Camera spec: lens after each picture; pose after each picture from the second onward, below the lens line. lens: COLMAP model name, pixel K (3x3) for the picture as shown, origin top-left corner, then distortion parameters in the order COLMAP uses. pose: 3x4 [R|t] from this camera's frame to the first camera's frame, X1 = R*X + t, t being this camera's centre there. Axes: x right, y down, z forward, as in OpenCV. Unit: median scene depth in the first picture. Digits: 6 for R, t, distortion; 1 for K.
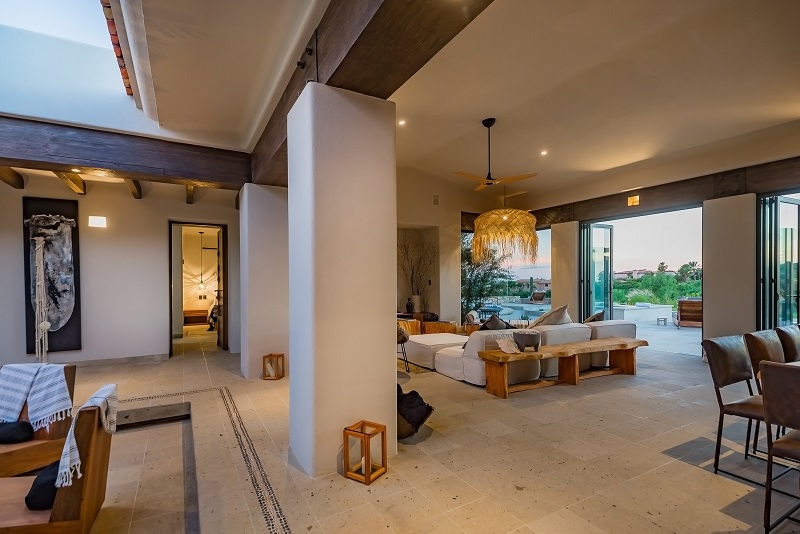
lens RADIAL K [[380.2, 0, 397.1], [0, 380.2, 277.7], [0, 0, 1]] dist [0.000898, -0.000036]
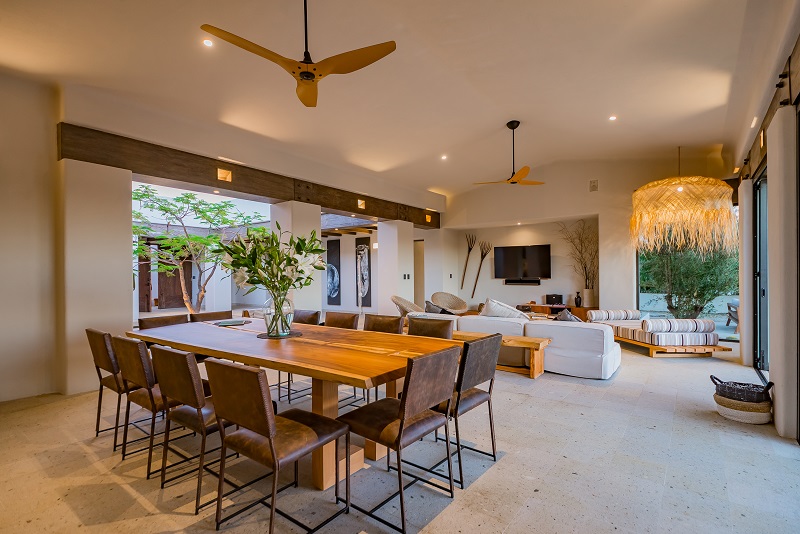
lens RADIAL K [[380.2, 0, 397.1], [0, 380.2, 277.7], [0, 0, 1]] dist [0.000898, -0.000036]
pose [[0.387339, 0.007510, -0.921907, 1.190574], [0.010101, 0.999872, 0.012389, 0.001550], [0.921882, -0.014111, 0.387213, 0.316700]]
